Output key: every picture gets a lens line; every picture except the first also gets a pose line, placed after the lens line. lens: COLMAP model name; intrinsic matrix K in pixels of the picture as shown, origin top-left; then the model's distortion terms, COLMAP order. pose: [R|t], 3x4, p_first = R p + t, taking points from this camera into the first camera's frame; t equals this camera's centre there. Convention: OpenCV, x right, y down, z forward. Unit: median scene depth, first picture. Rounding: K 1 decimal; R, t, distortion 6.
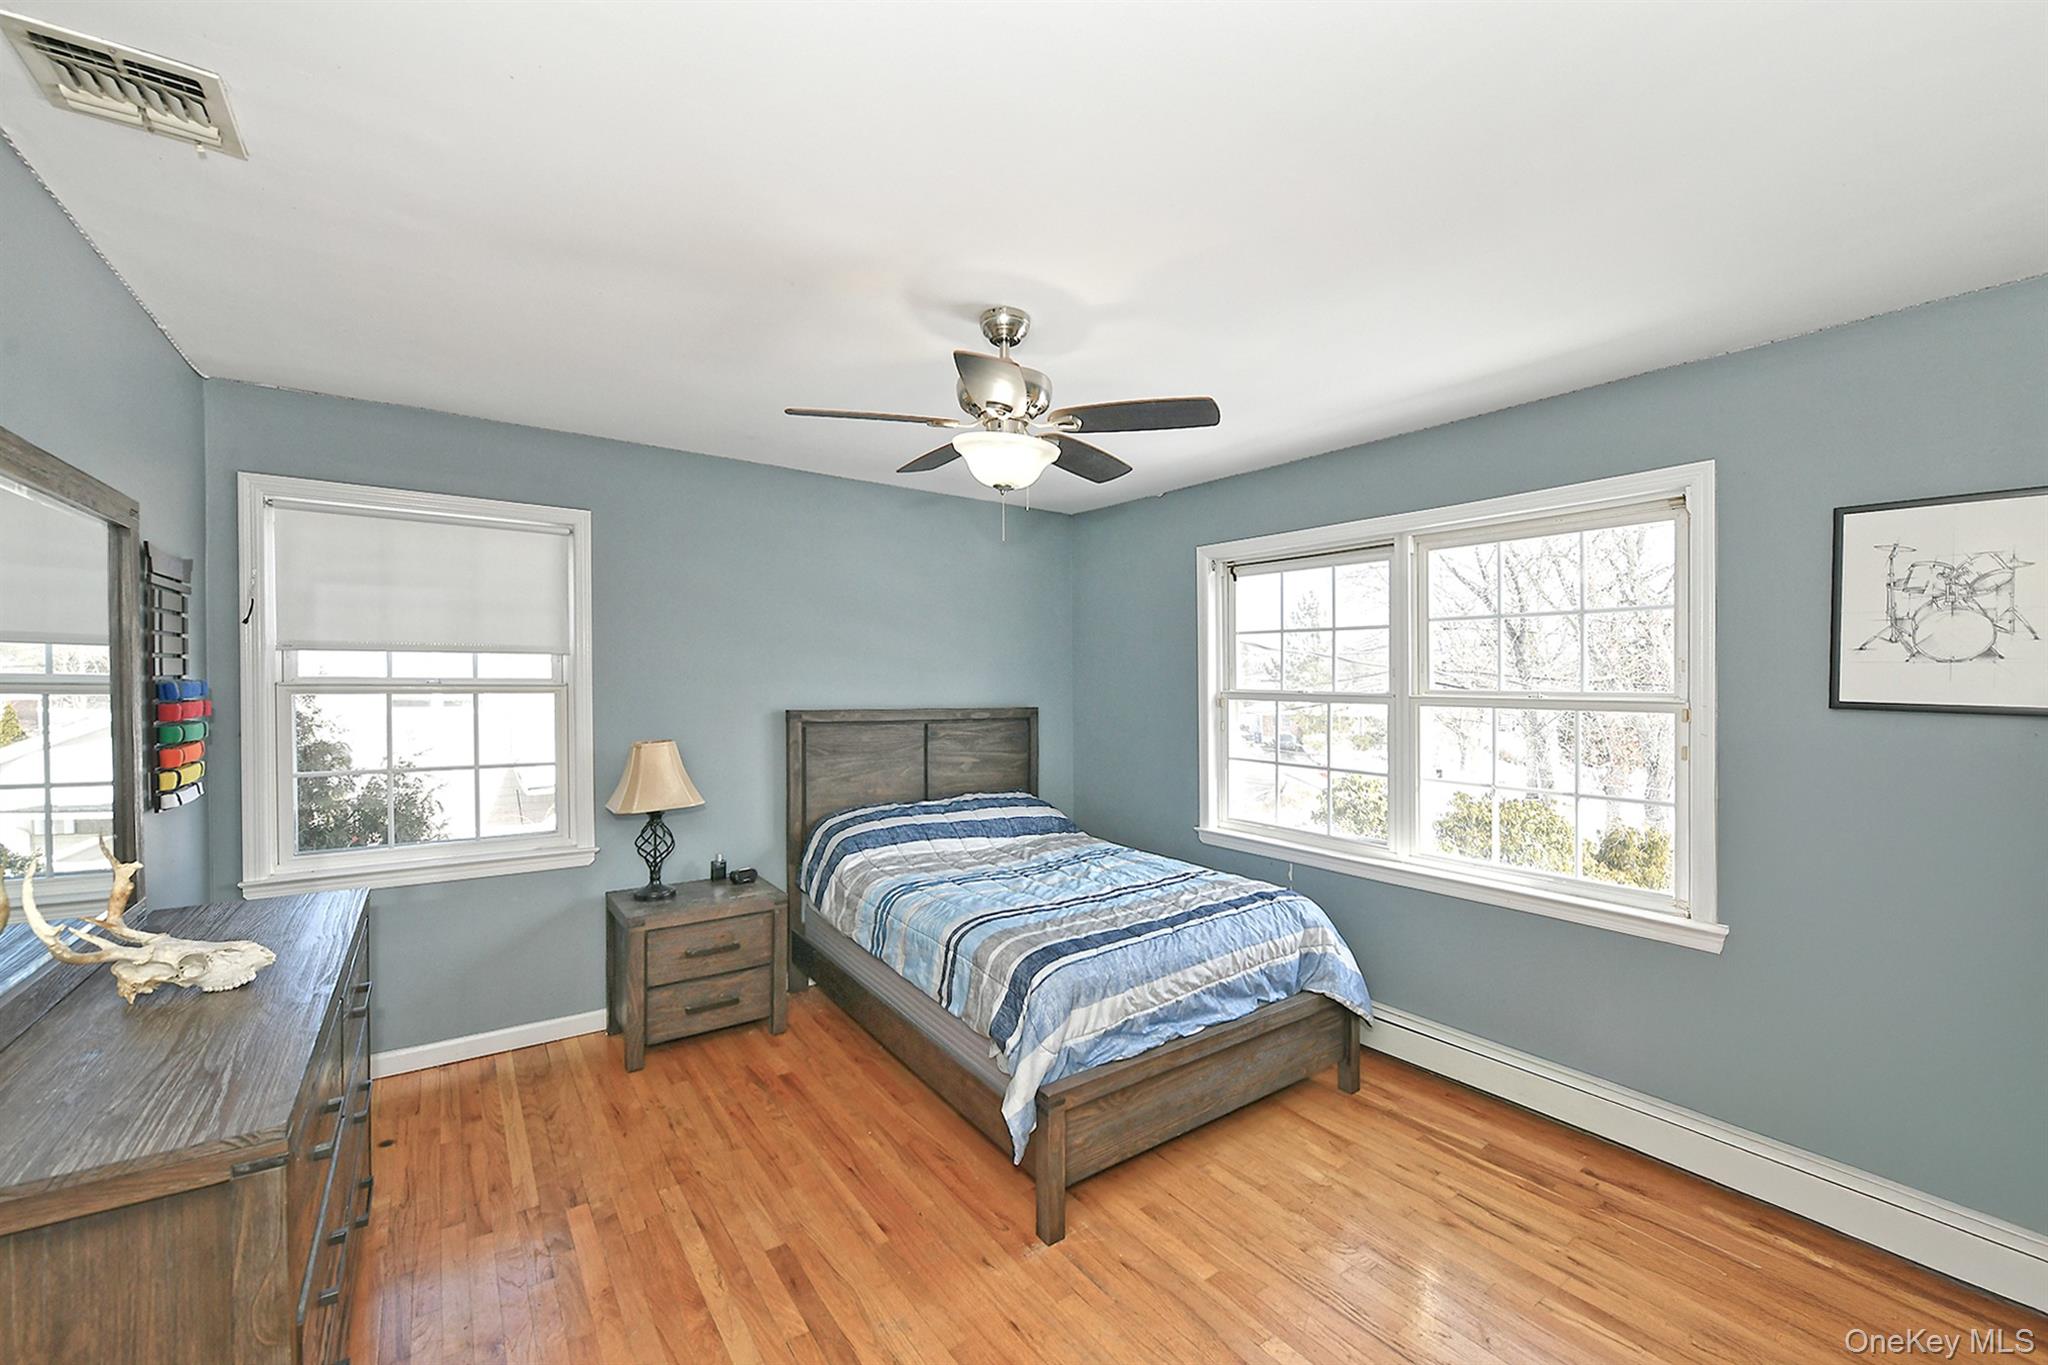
lens RADIAL K [[816.2, 0, 1022.2], [0, 816.2, 680.9], [0, 0, 1]] dist [-0.002565, -0.000014]
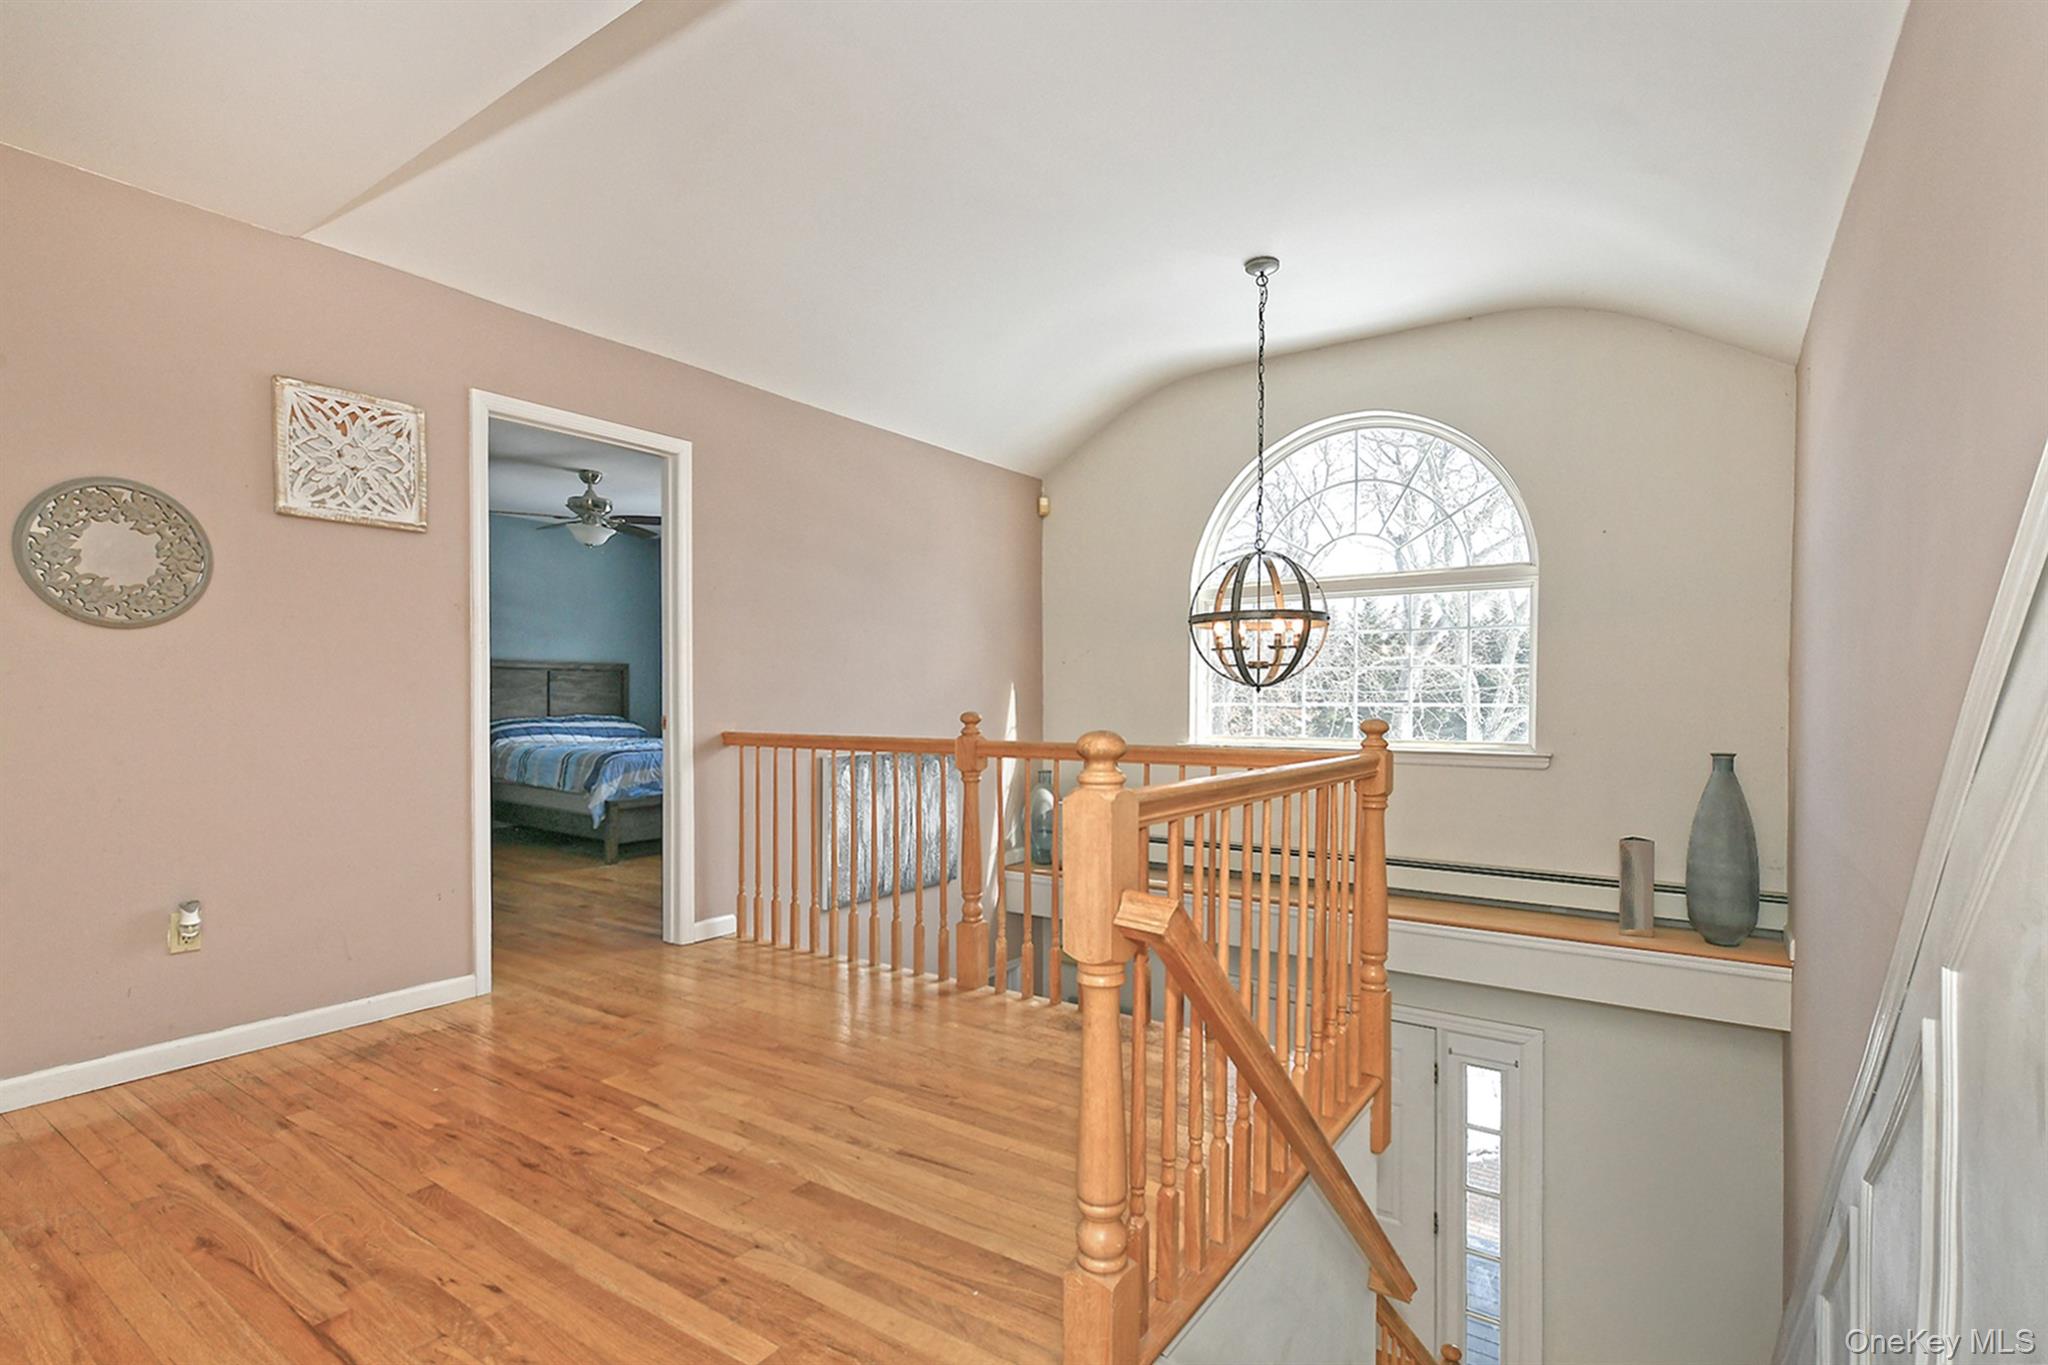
lens RADIAL K [[985.0, 0, 1027.0], [0, 985.0, 691.3], [0, 0, 1]] dist [-0.000140, -0.000009]
pose [[0.940612, -0.000436, 0.339484, 0.109816], [0.002706, 0.999977, -0.006213, 0.113346], [-0.339473, 0.006763, 0.940591, -1.151578]]
